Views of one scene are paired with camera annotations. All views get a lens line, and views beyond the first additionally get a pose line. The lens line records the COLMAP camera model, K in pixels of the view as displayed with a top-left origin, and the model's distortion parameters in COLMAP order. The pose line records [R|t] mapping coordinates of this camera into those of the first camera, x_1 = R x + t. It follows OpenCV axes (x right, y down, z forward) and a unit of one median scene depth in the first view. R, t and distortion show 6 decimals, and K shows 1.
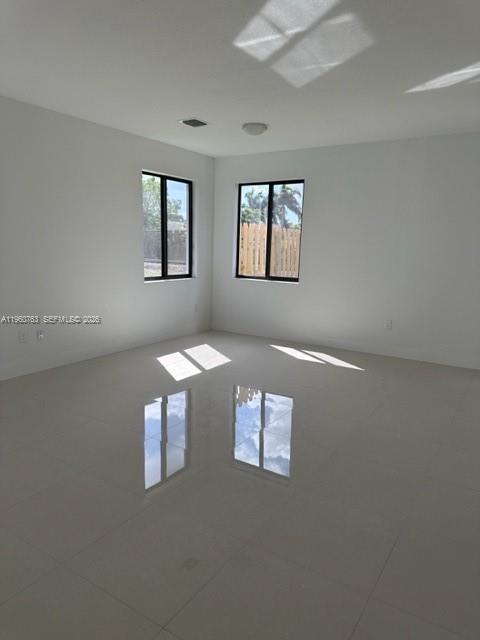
lens RADIAL K [[456.6, 0, 240.0], [0, 456.6, 320.0], [0, 0, 1]] dist [0.011710, -0.002082]
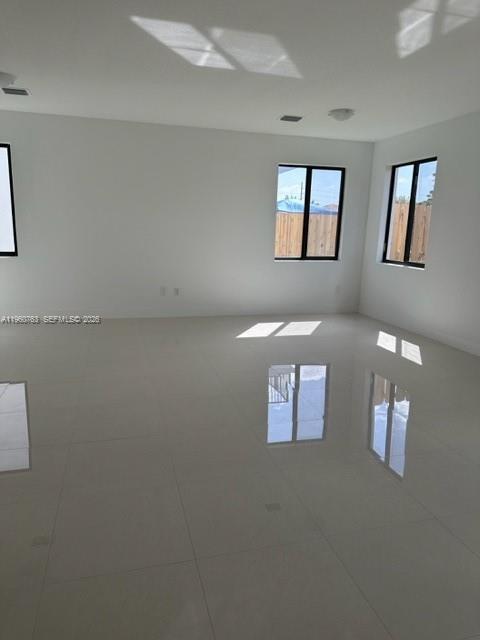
lens RADIAL K [[456.6, 0, 240.0], [0, 456.6, 320.0], [0, 0, 1]] dist [0.011710, -0.002082]
pose [[0.748530, 0.130393, -0.650154, 0.480685], [-0.117357, 0.991048, 0.063647, 0.003381], [0.652633, 0.028659, 0.757132, 0.063186]]
